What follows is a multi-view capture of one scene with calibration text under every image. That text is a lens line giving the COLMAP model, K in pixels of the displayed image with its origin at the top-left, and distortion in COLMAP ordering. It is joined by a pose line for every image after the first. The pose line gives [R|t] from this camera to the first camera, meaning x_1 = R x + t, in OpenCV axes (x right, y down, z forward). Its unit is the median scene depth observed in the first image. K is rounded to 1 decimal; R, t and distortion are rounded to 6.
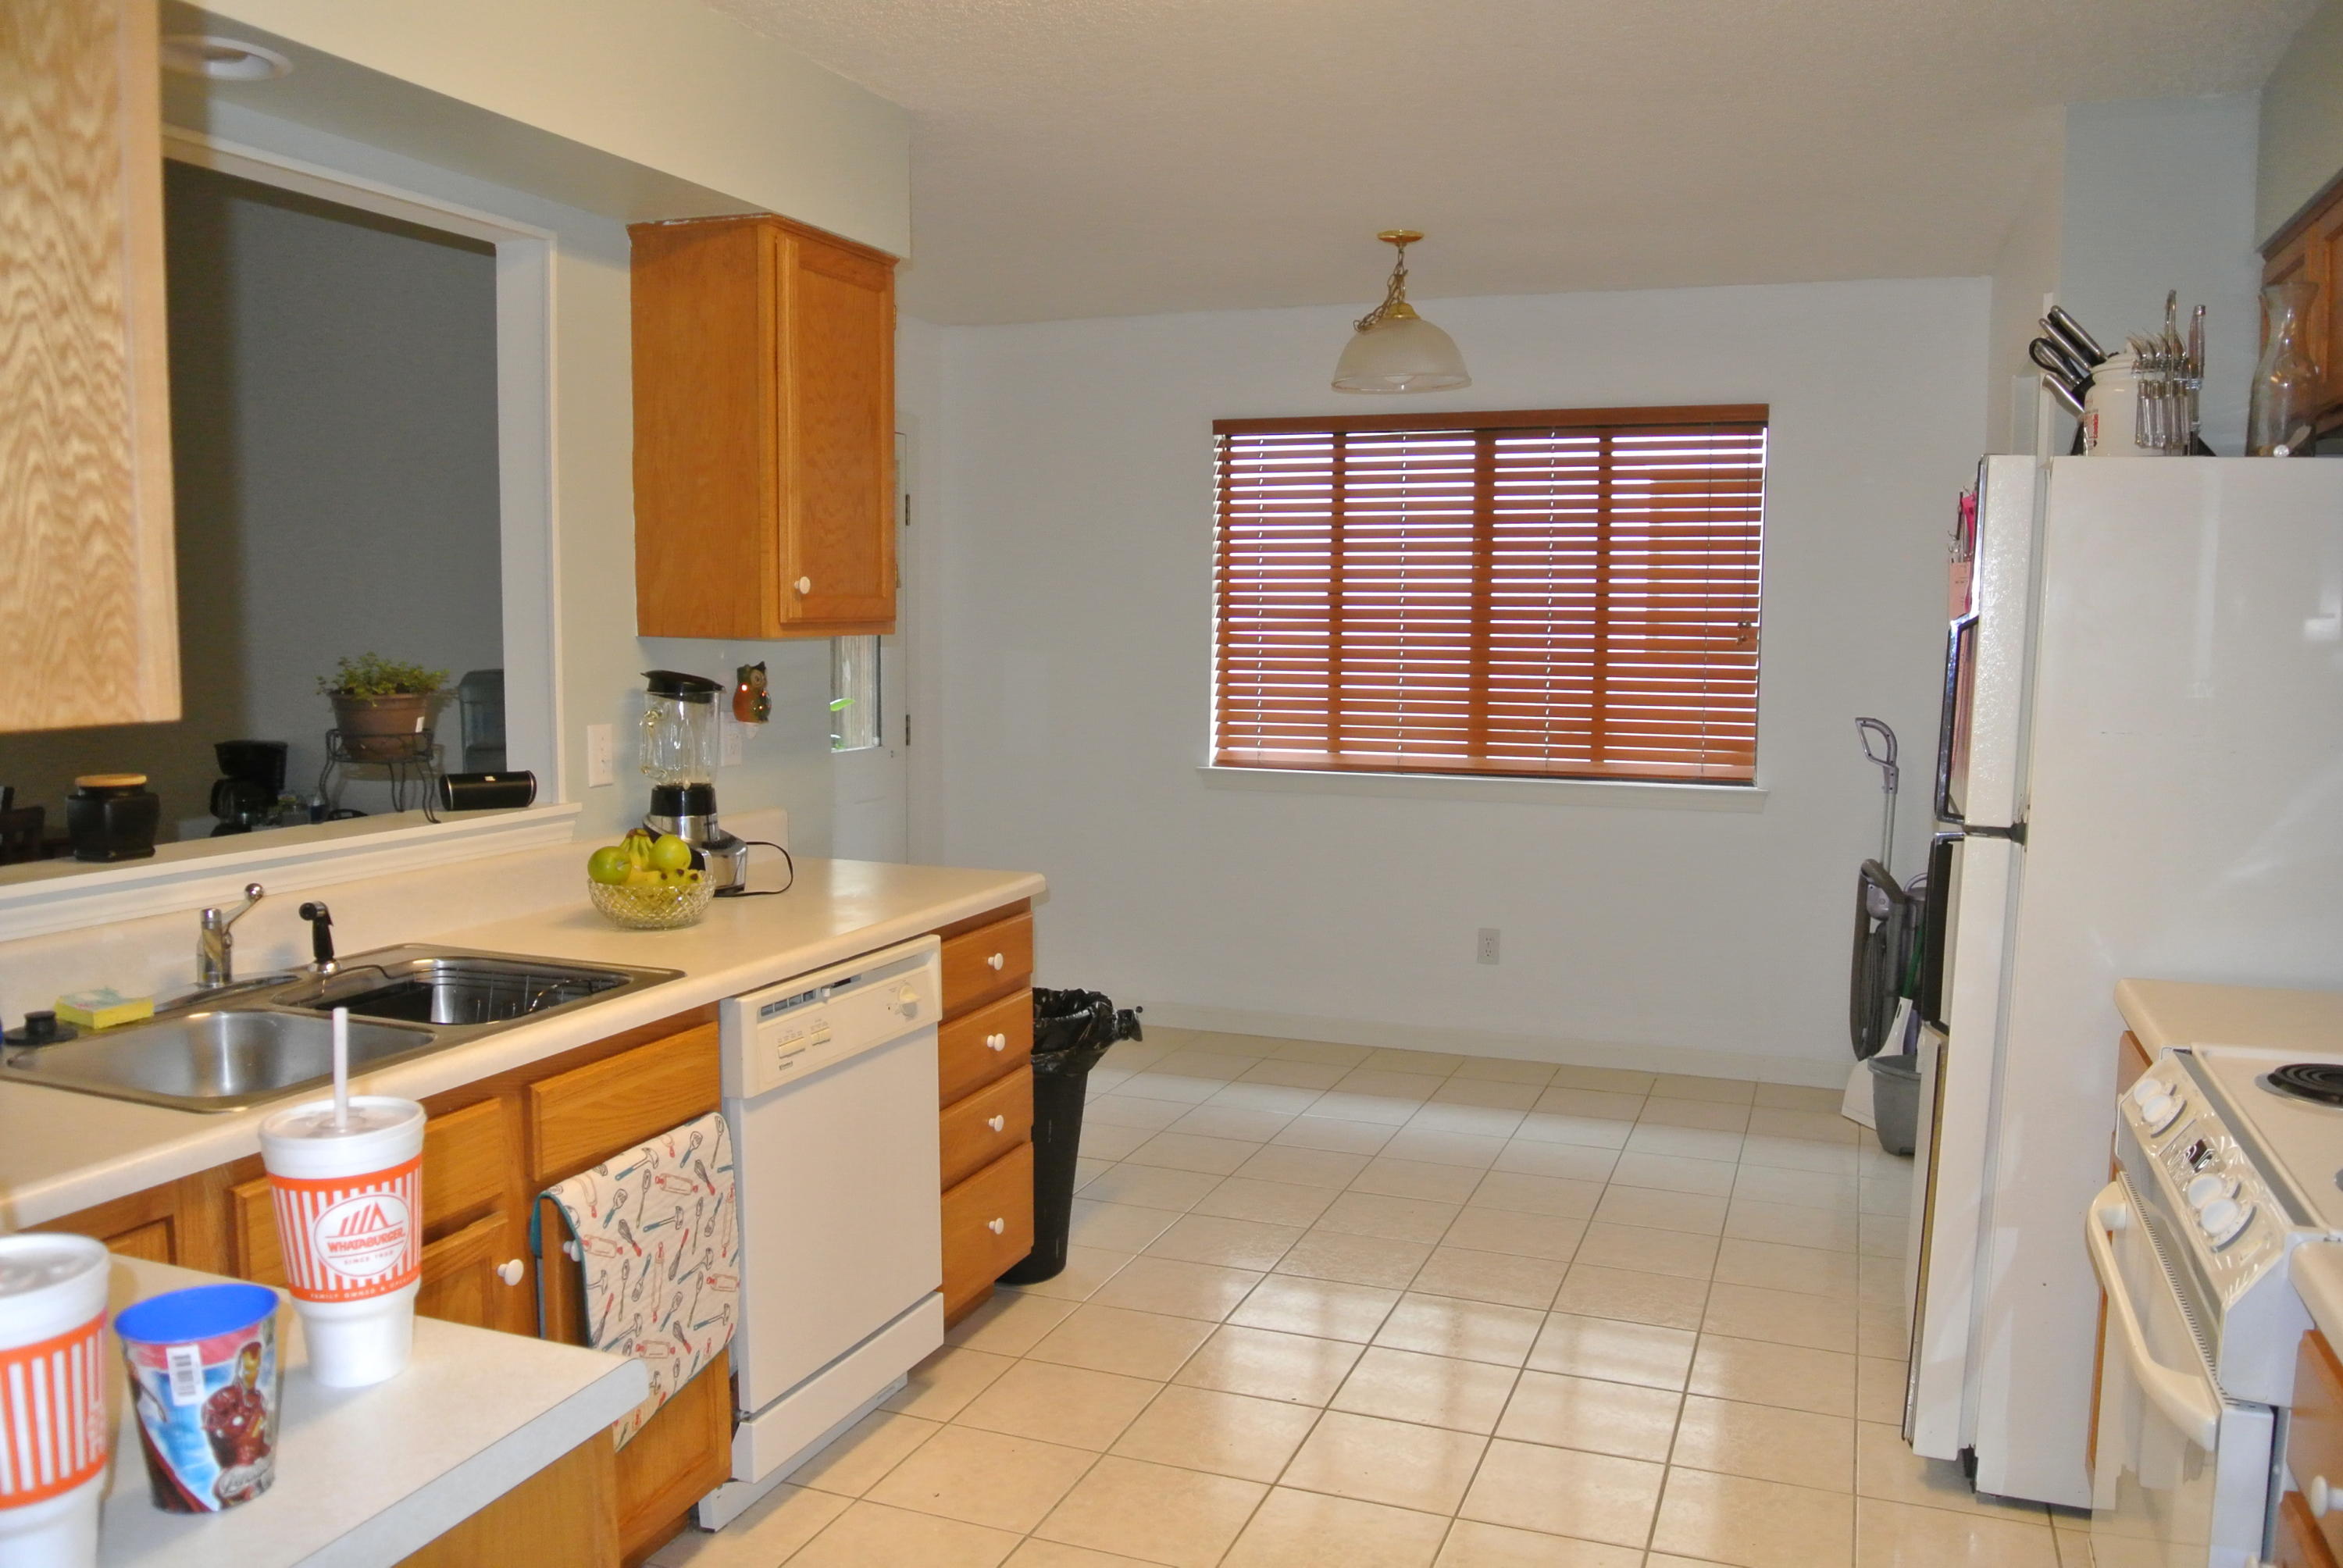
lens RADIAL K [[1841.7, 0, 1171.2], [0, 1841.7, 793.9], [0, 0, 1]] dist [-0.050553, 0.002711]
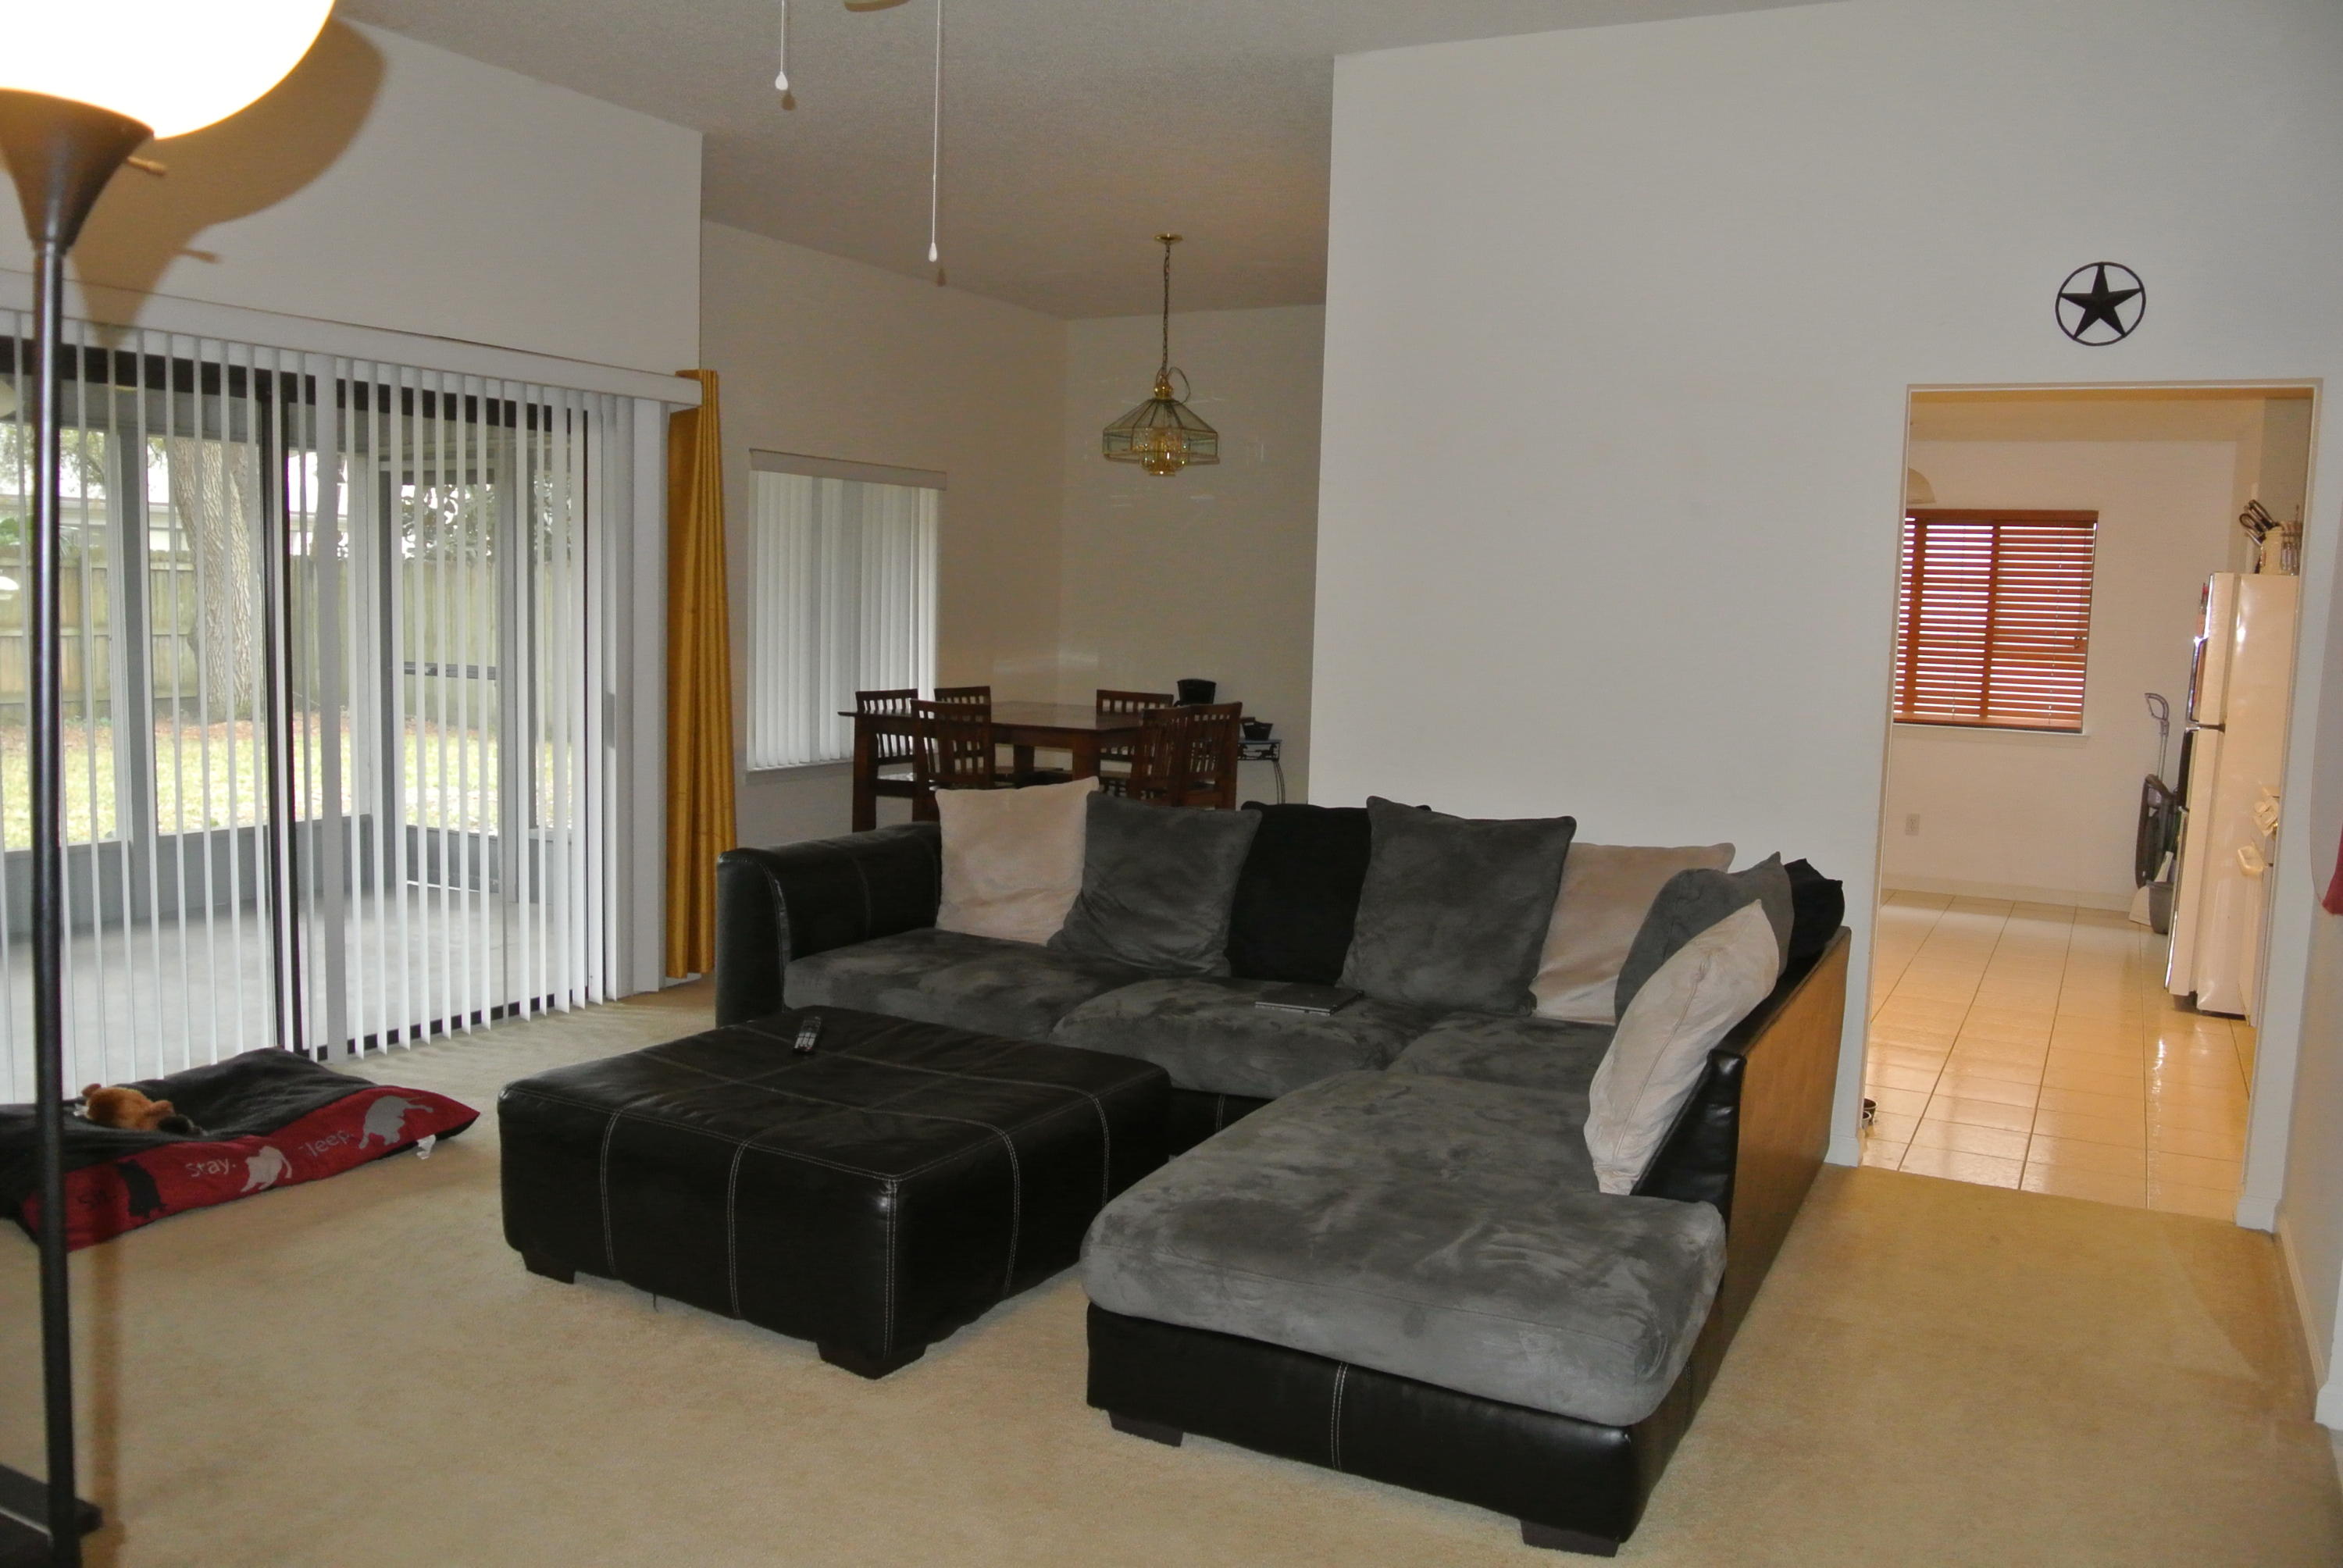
lens RADIAL K [[1841.7, 0, 1170.0], [0, 1841.7, 780.7], [0, 0, 1]] dist [-0.050553, 0.002711]
pose [[0.992021, 0.033866, -0.121443, -0.343500], [-0.034124, 0.999418, -0.000040, 0.075490], [0.121371, 0.004184, 0.992598, -0.853104]]
